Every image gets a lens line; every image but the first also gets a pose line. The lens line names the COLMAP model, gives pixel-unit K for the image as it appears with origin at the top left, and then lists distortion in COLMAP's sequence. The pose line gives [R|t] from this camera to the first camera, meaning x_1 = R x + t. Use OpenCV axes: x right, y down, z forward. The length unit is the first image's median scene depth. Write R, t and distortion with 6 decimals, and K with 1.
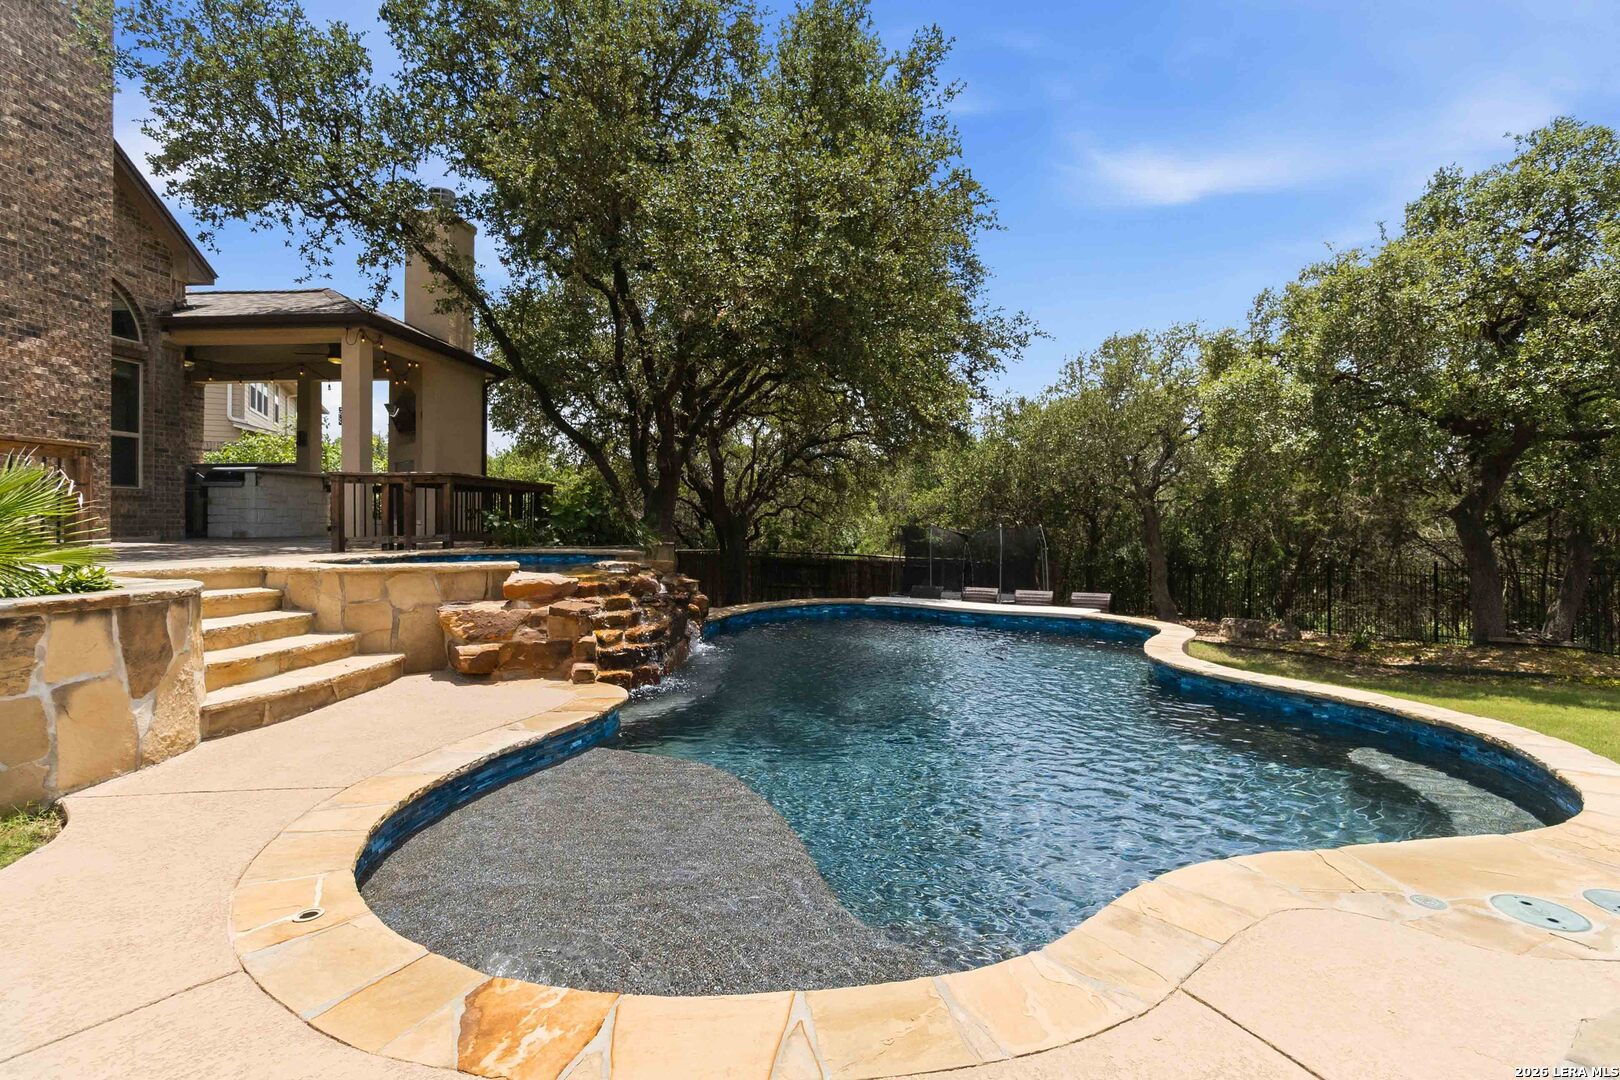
lens RADIAL K [[769.4, 0, 829.2], [0, 769.4, 520.4], [0, 0, 1]] dist [-0.001998, 0.000720]
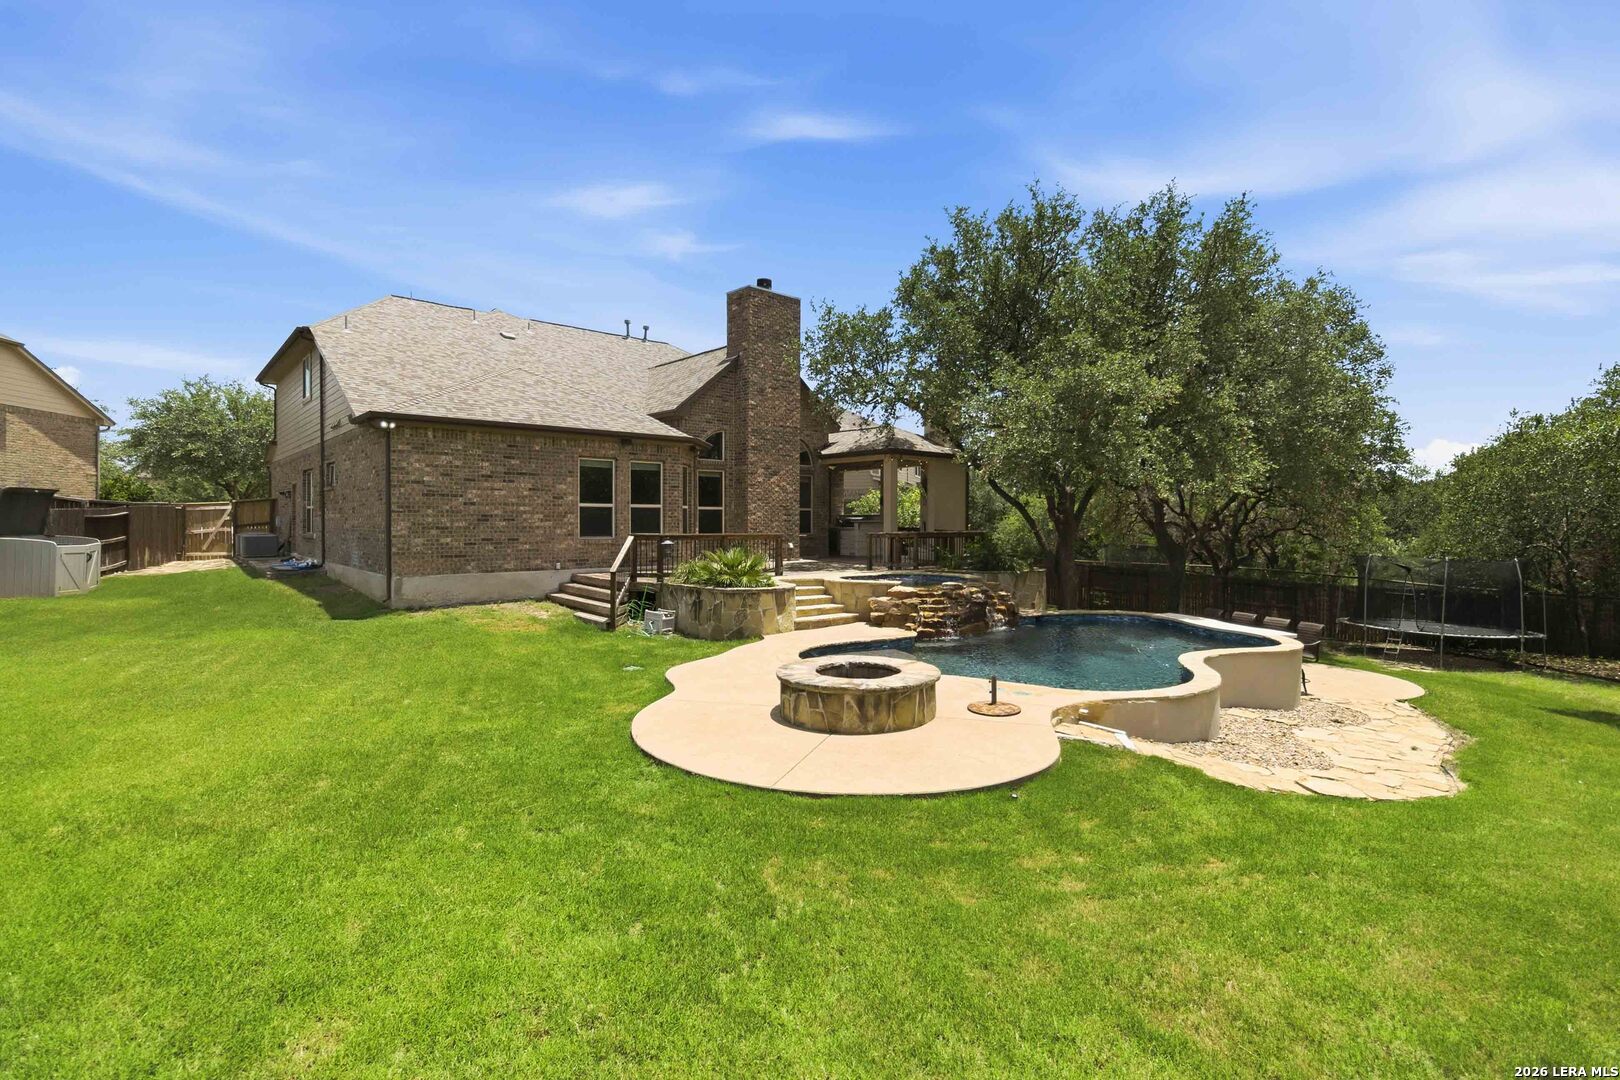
lens RADIAL K [[769.4, 0, 829.2], [0, 769.4, 520.4], [0, 0, 1]] dist [-0.001998, 0.000720]
pose [[0.722013, 0.000817, -0.691879, 1.239847], [-0.001454, 0.999999, -0.000337, -0.154361], [0.691878, 0.001249, 0.722013, -1.025250]]
